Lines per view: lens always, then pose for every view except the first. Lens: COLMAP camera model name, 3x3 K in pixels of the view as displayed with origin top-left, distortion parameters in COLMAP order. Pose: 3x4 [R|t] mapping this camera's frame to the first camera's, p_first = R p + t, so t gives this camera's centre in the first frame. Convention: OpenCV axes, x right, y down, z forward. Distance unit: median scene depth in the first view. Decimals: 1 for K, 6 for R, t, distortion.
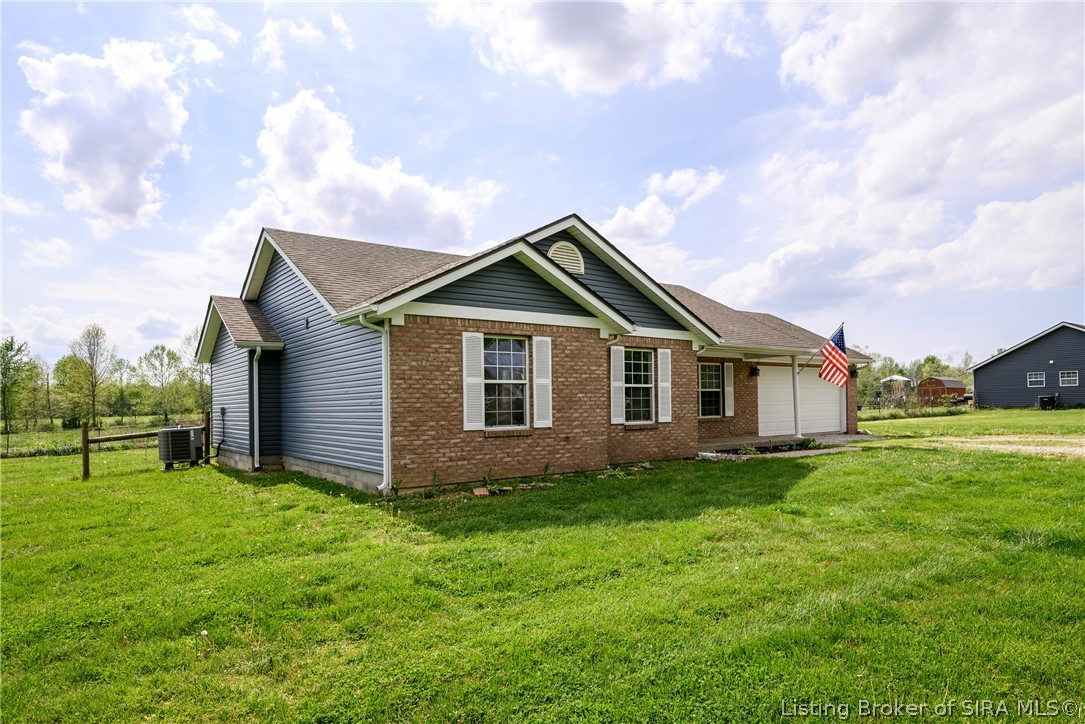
lens RADIAL K [[653.8, 0, 574.2], [0, 653.8, 403.0], [0, 0, 1]] dist [0.019034, 0.003028]
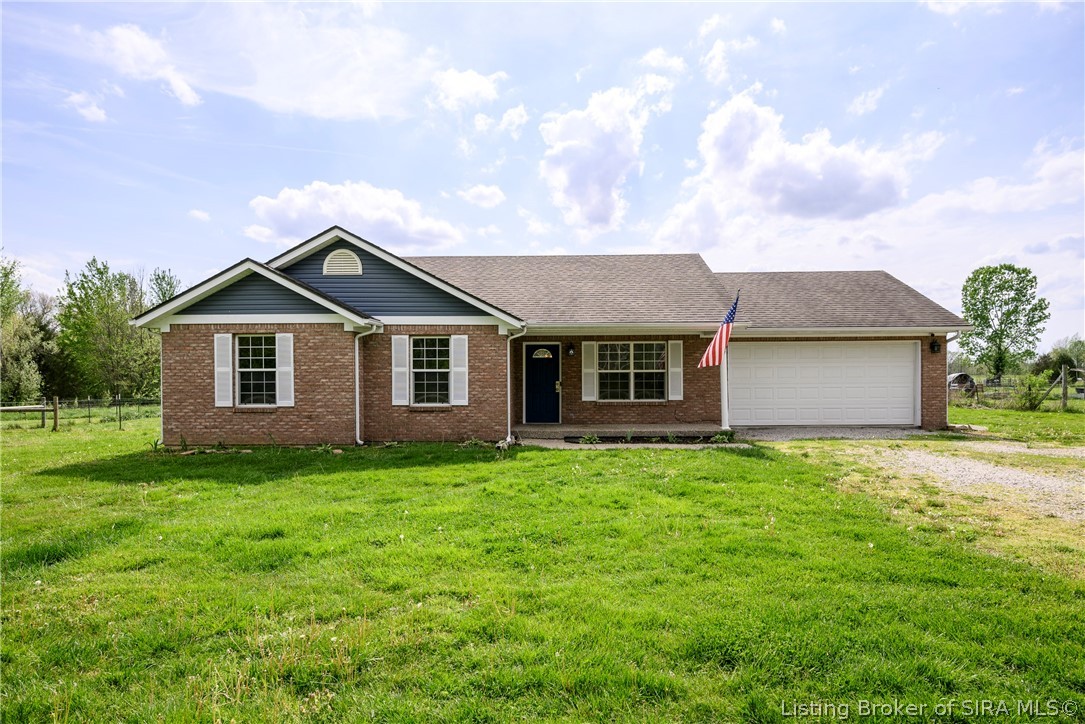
lens RADIAL K [[599.3, 0, 556.8], [0, 599.3, 380.6], [0, 0, 1]] dist [-0.013424, 0.000525]
pose [[0.787392, 0.021560, -0.616076, 0.990829], [-0.007508, 0.999650, 0.025387, -0.041754], [0.616407, -0.015364, 0.787278, 0.400145]]
